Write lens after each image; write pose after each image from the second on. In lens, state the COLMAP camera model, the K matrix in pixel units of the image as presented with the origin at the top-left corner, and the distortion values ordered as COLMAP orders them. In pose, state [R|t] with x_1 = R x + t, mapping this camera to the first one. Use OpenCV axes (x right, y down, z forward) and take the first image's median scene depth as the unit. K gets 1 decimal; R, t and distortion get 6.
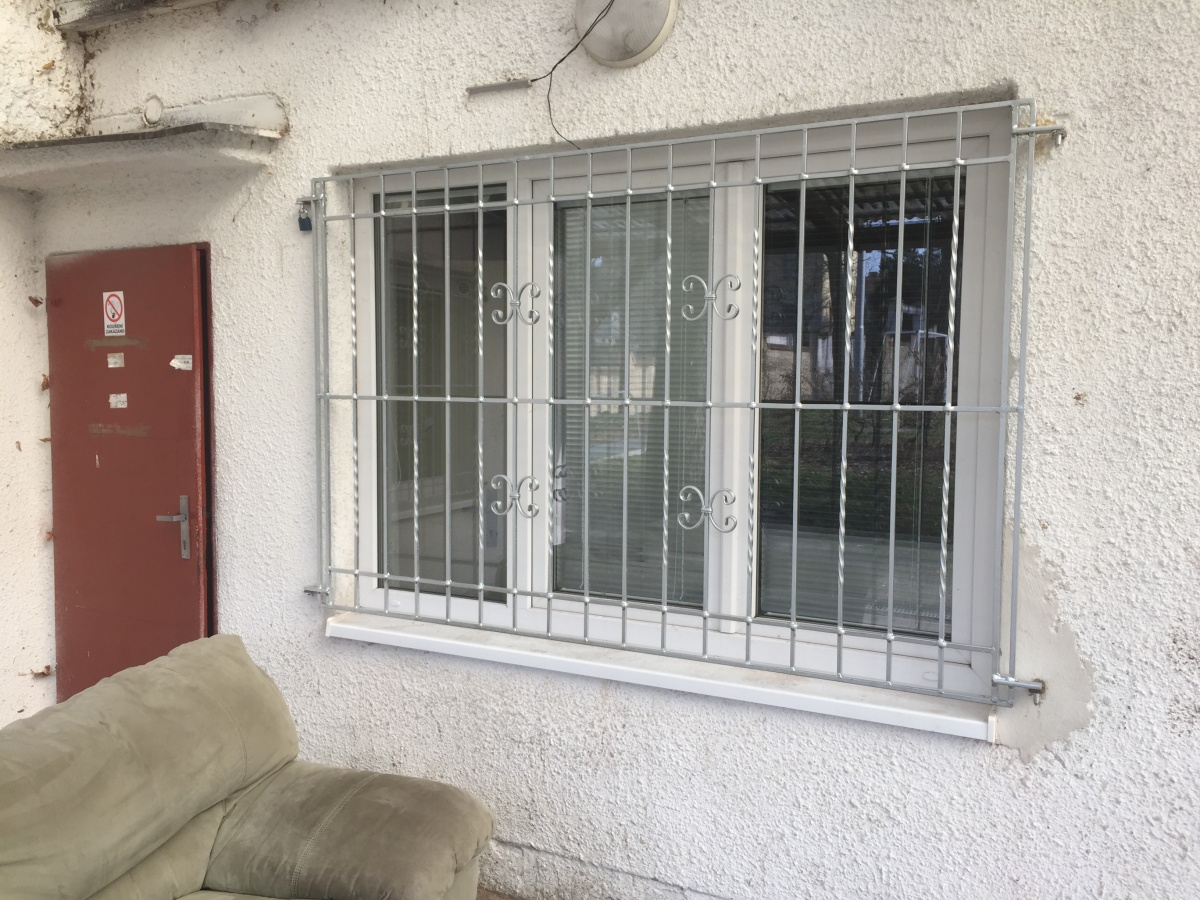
lens RADIAL K [[1025.2, 0, 600.0], [0, 1025.2, 450.0], [0, 0, 1]] dist [0.104788, -0.136655]
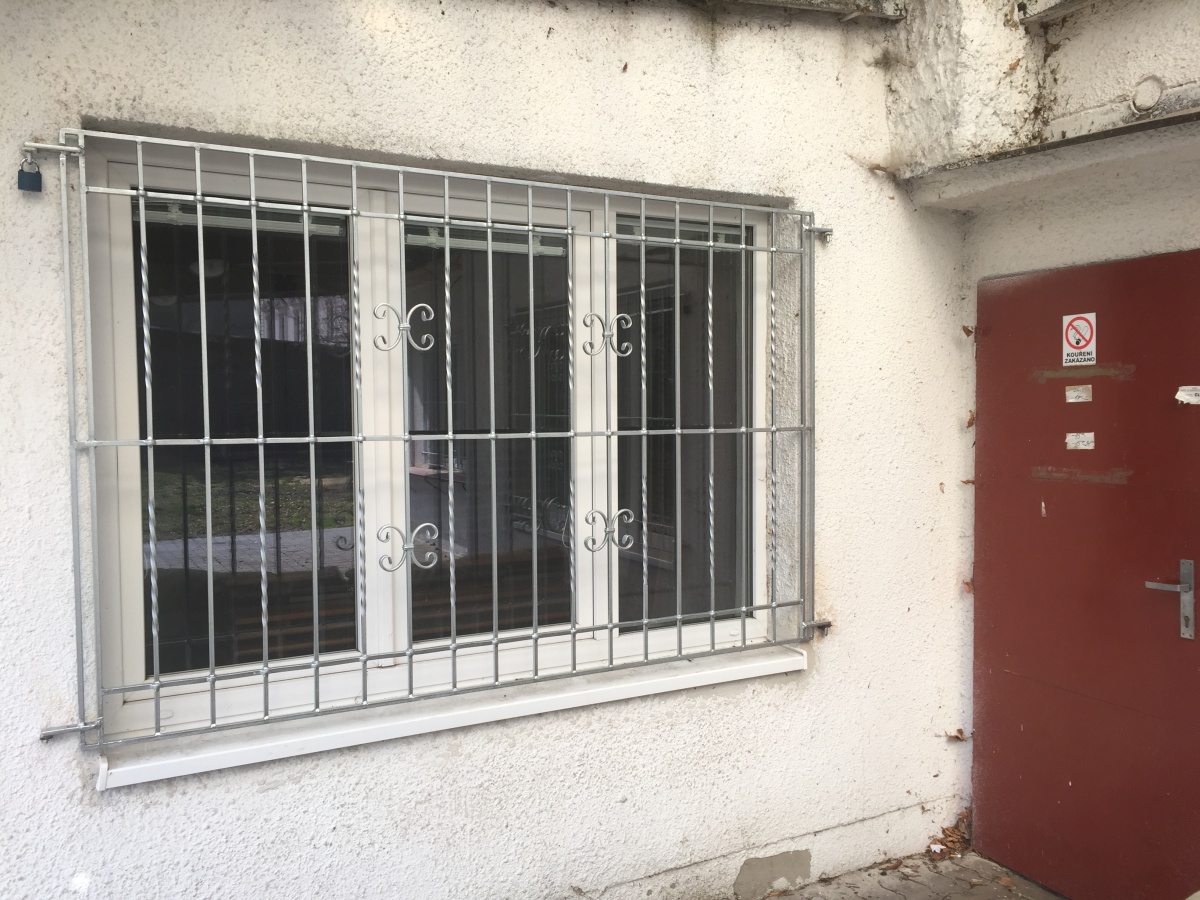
lens RADIAL K [[1002.4, 0, 600.0], [0, 1002.4, 450.0], [0, 0, 1]] dist [0.098928, -0.102179]
pose [[0.559662, -0.044131, 0.827545, -0.878404], [0.069022, 0.997594, 0.006520, -0.038011], [-0.825842, 0.053470, 0.561361, 0.458415]]
